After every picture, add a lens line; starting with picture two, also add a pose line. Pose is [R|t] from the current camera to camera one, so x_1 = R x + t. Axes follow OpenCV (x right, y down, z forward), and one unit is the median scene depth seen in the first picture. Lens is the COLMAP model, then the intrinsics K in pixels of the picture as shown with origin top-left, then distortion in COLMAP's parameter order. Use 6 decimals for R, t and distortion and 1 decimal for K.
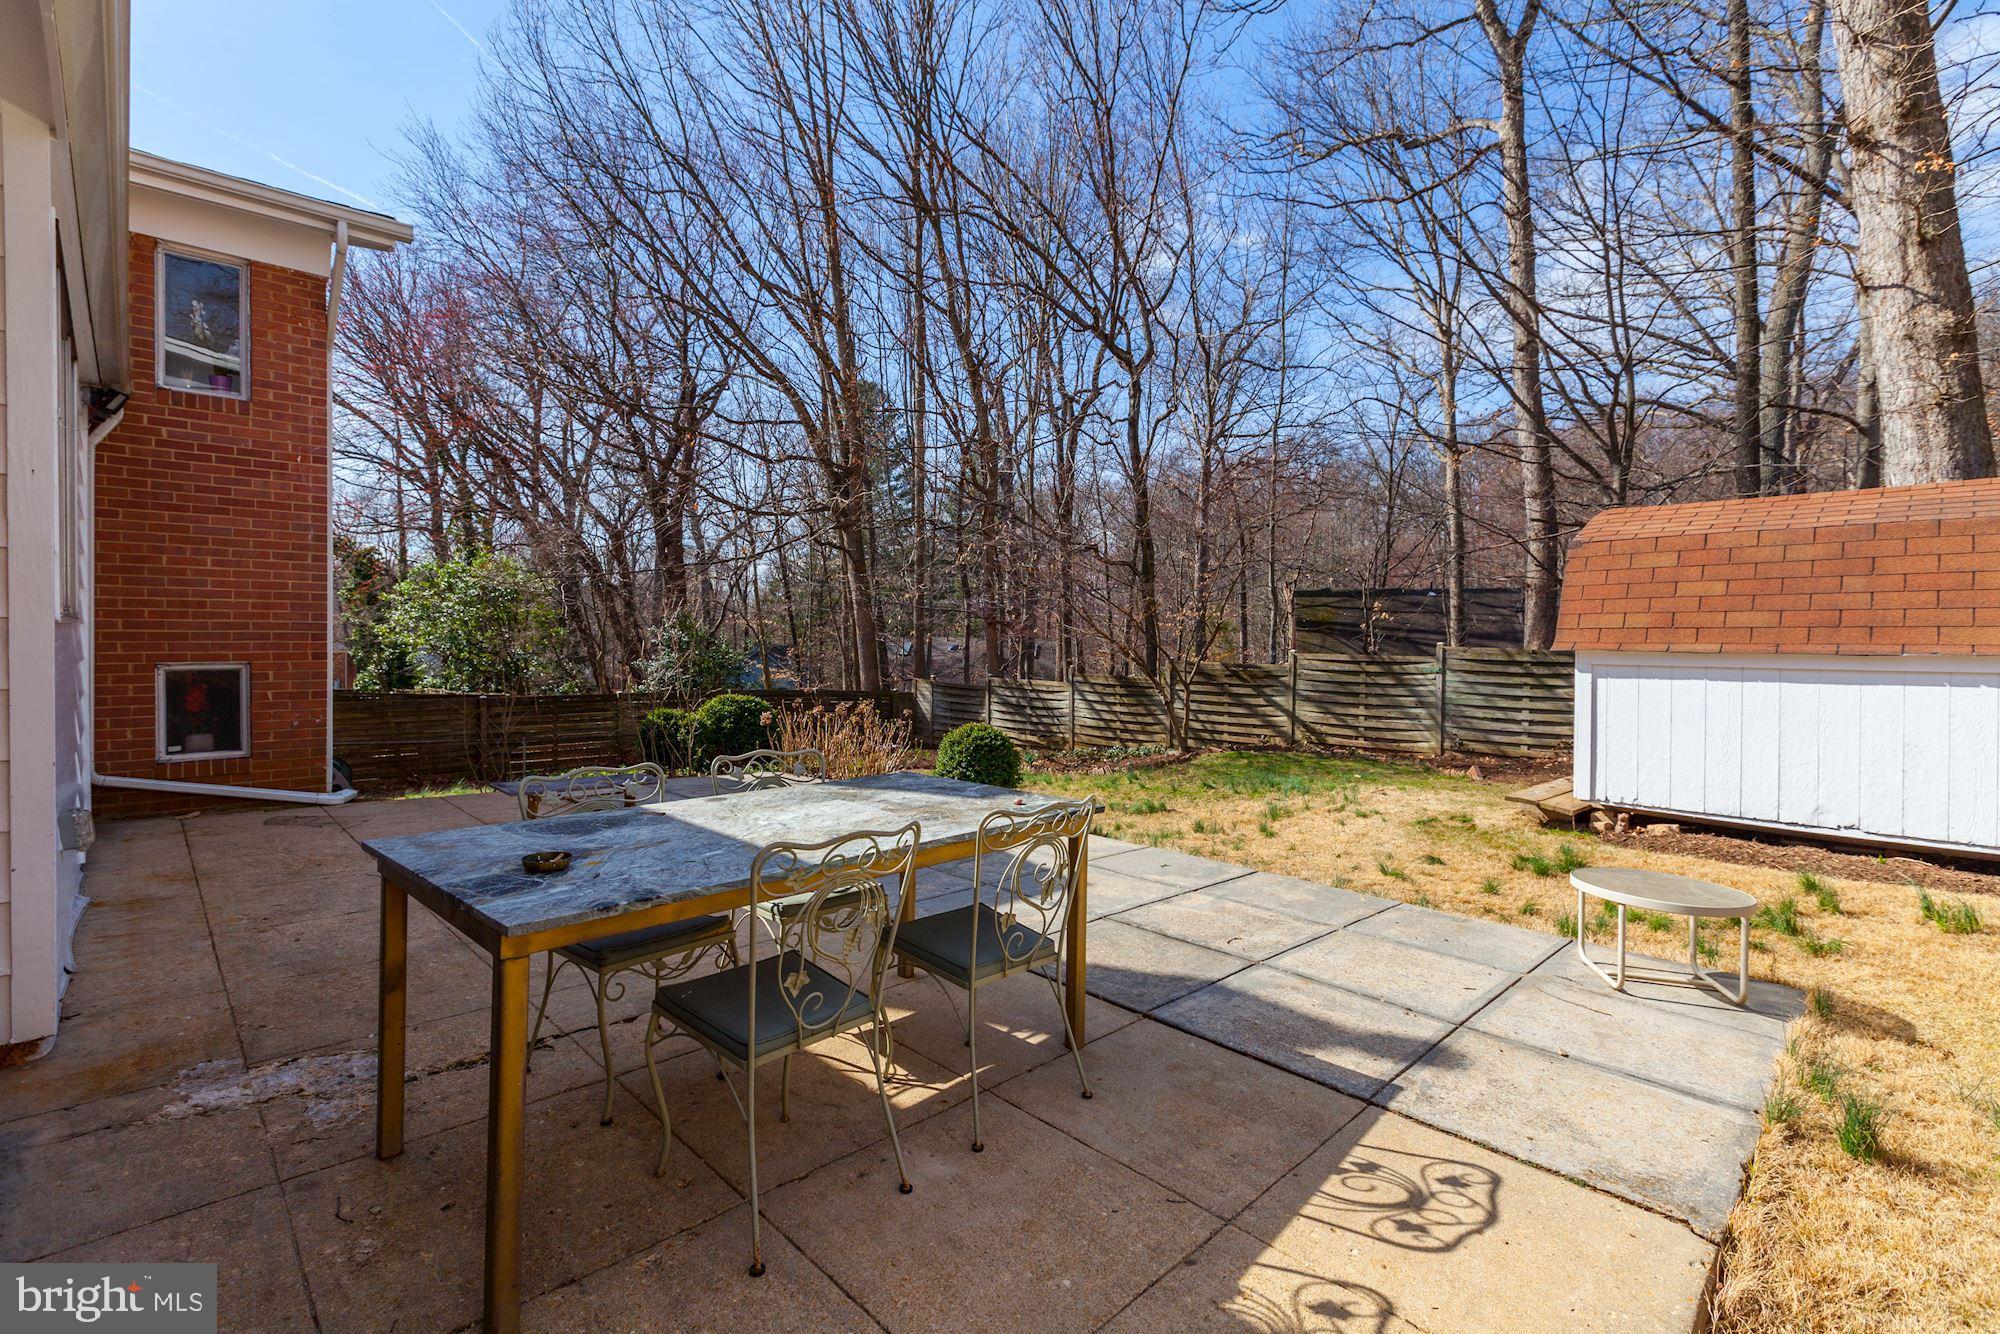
lens RADIAL K [[919.0, 0, 996.1], [0, 919.0, 663.3], [0, 0, 1]] dist [-0.012433, 0.010913]
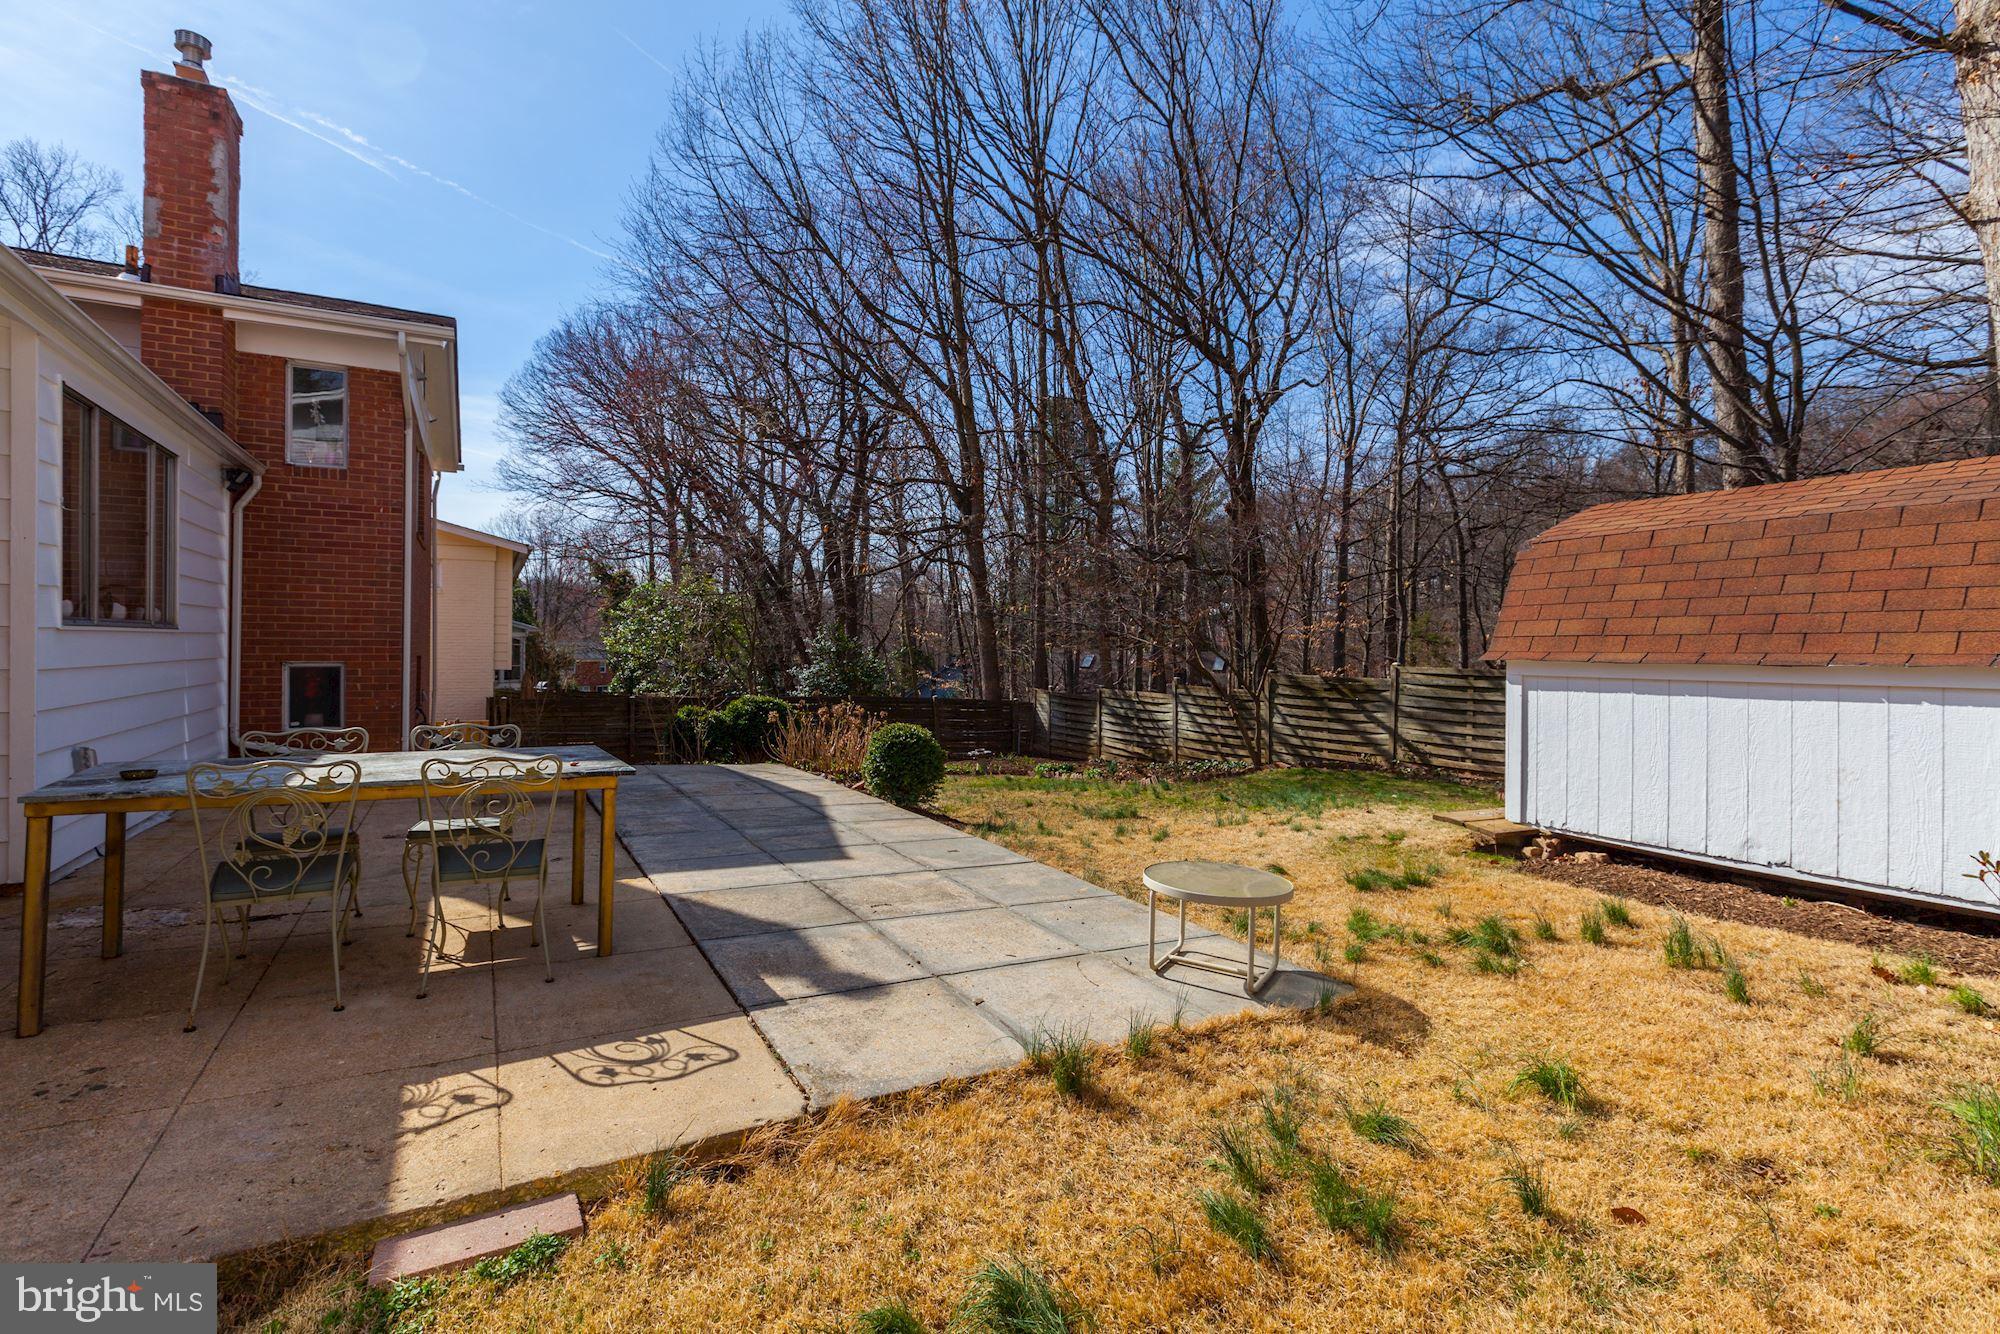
lens RADIAL K [[919.0, 0, 952.6], [0, 919.0, 662.1], [0, 0, 1]] dist [-0.012433, 0.010913]
pose [[0.962202, 0.006979, -0.272249, 0.381032], [-0.011305, 0.999834, -0.014324, 0.008224], [0.272103, 0.016860, 0.962120, -0.048167]]
